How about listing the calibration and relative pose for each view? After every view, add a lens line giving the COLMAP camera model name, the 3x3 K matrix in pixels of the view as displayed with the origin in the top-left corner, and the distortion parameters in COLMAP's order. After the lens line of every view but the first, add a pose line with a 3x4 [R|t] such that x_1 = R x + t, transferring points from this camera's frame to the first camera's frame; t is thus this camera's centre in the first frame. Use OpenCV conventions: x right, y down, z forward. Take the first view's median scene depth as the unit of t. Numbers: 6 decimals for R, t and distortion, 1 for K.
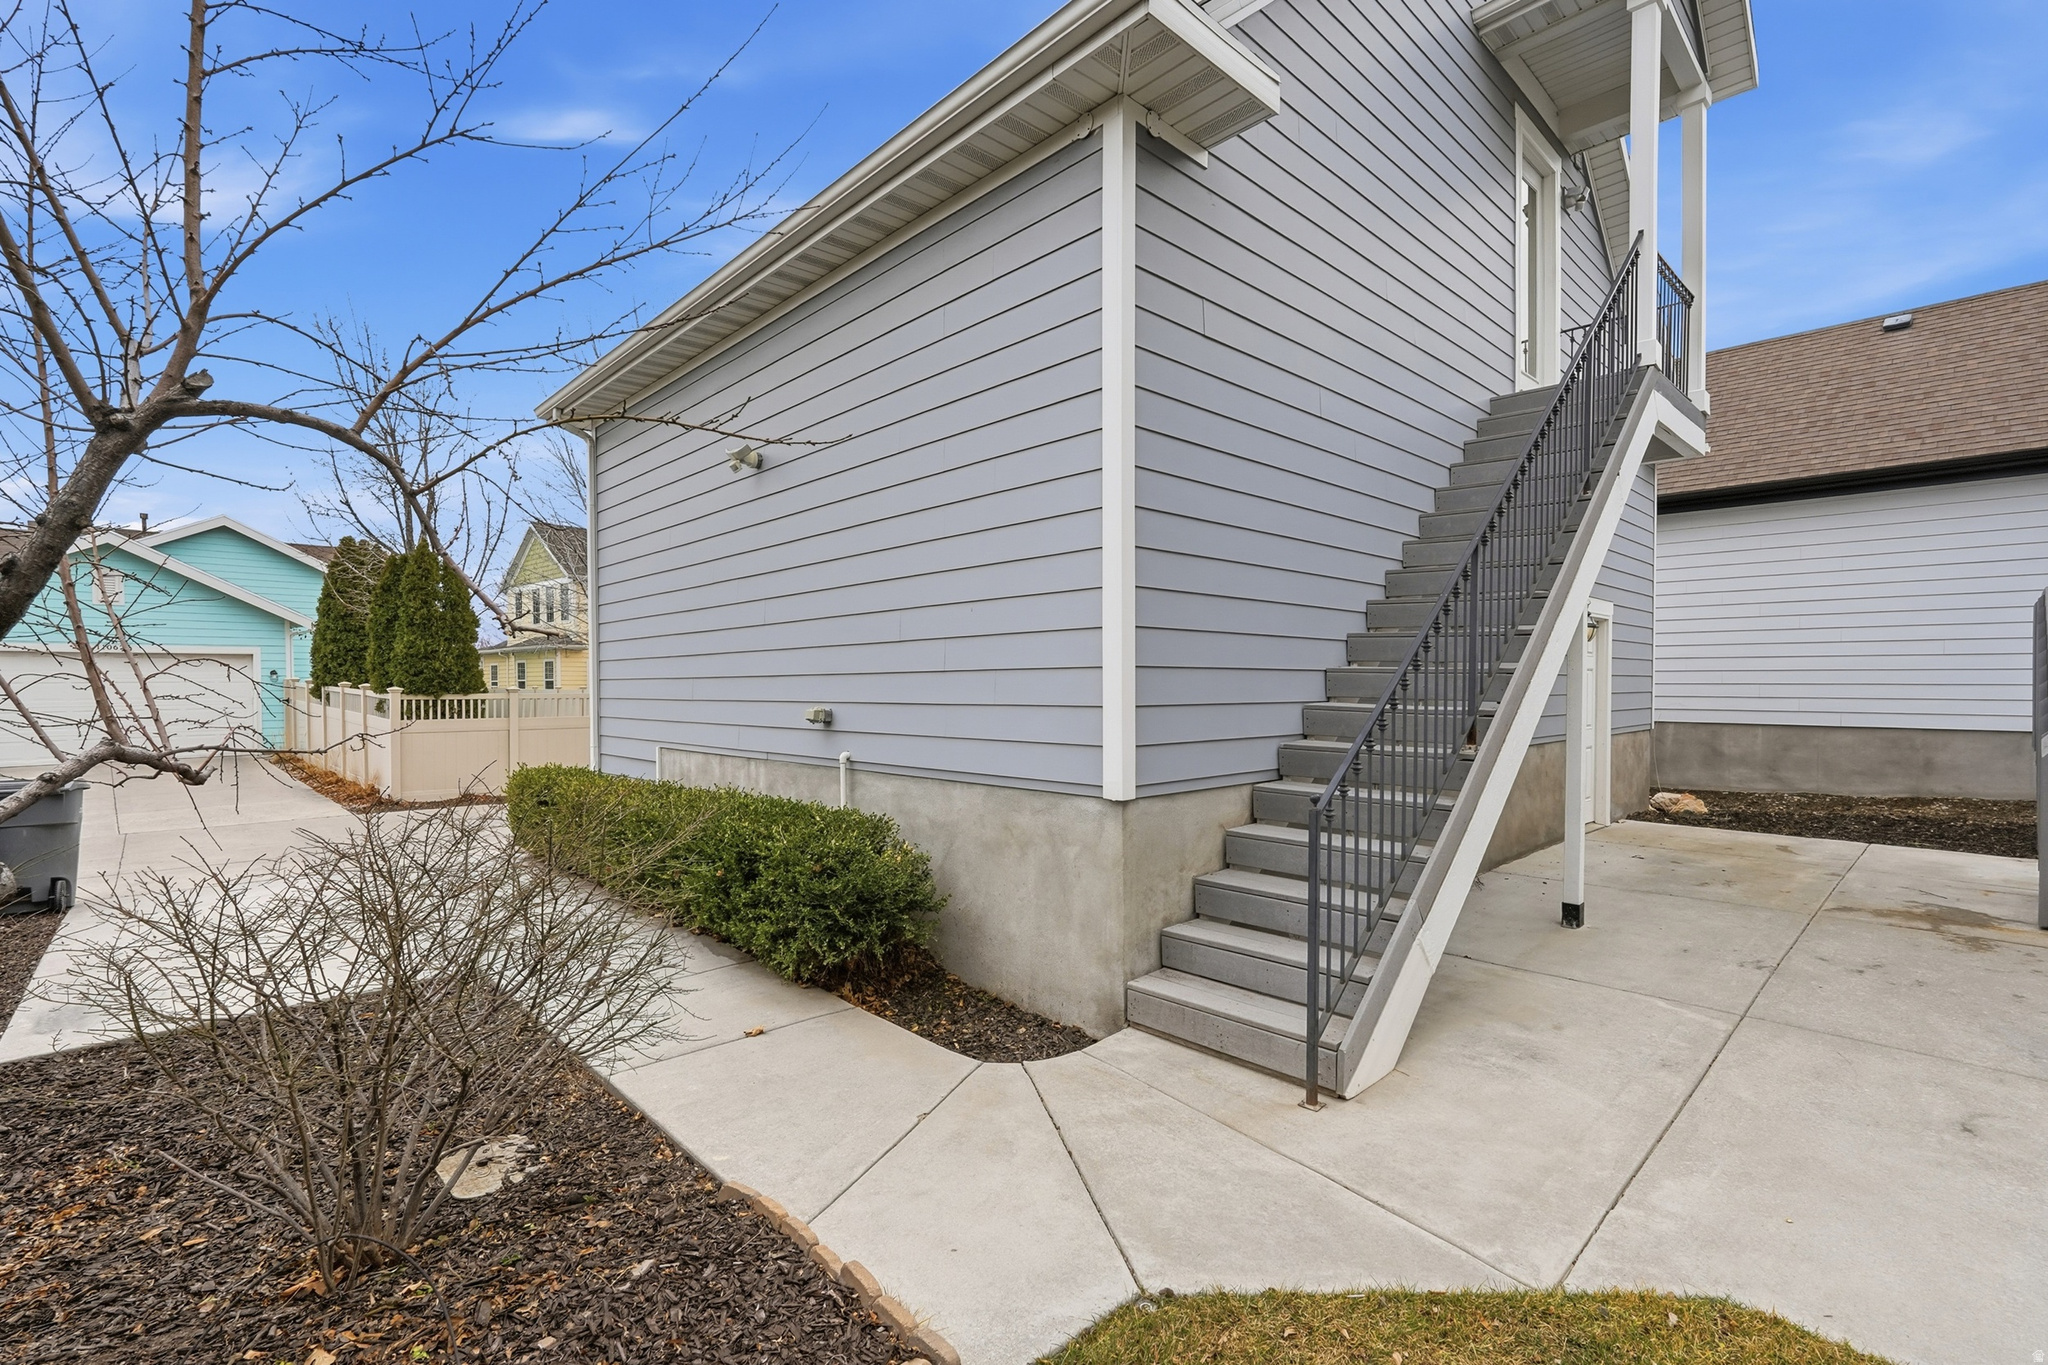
lens RADIAL K [[922.1, 0, 1036.7], [0, 922.1, 688.8], [0, 0, 1]] dist [-0.008881, 0.002340]
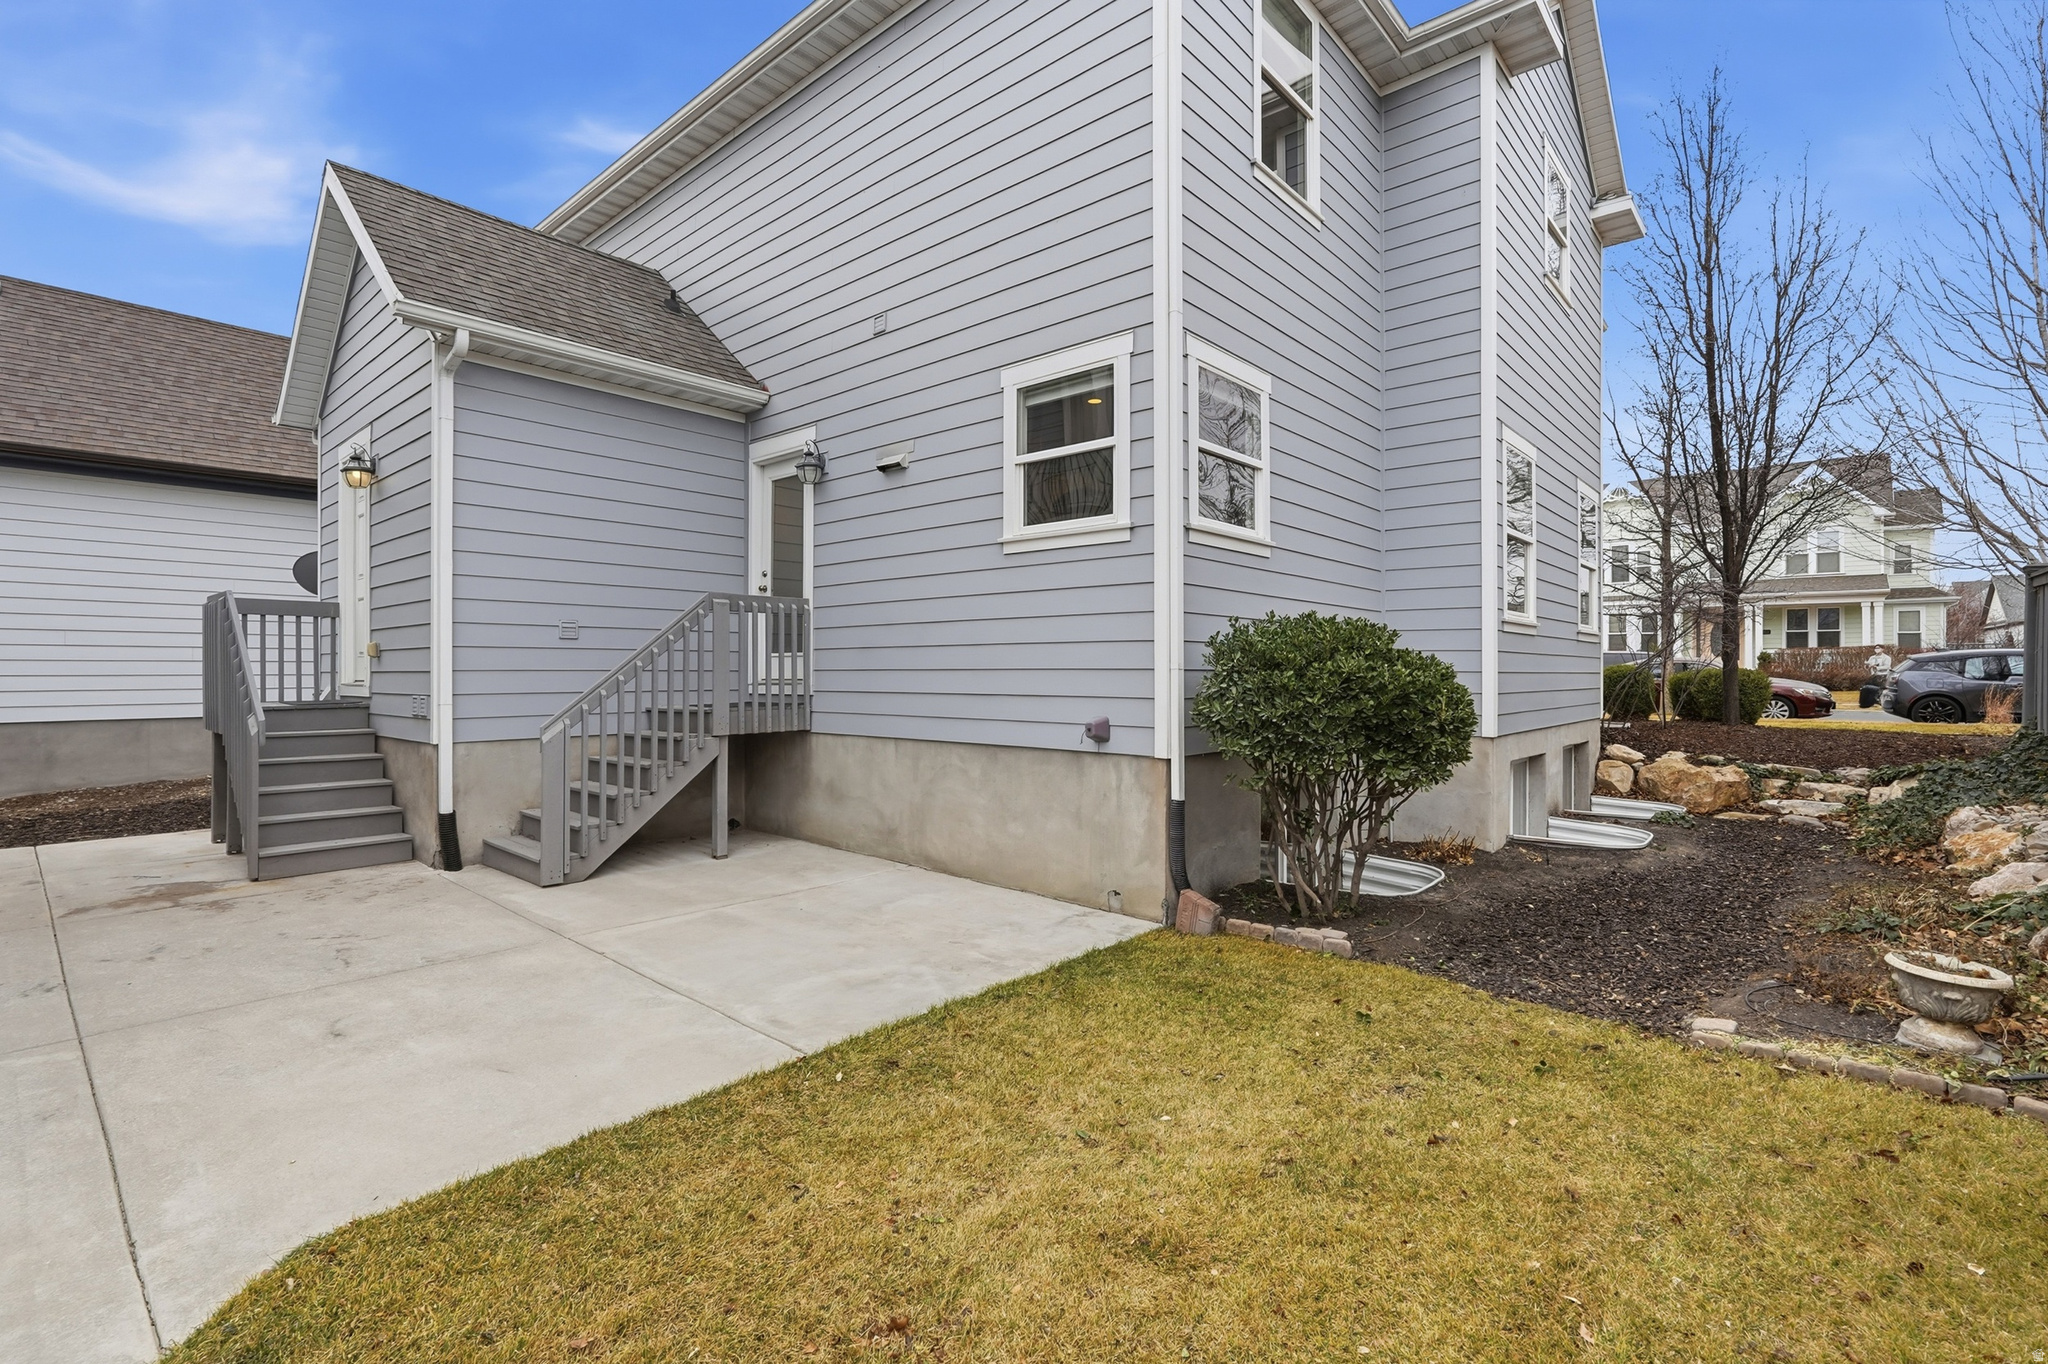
lens RADIAL K [[922.1, 0, 1035.6], [0, 922.1, 669.3], [0, 0, 1]] dist [-0.008881, 0.002340]
pose [[-0.093000, -0.002210, 0.995664, -0.251377], [0.014387, 0.999890, 0.003564, -0.000755], [-0.995562, 0.014656, -0.092958, 0.145374]]
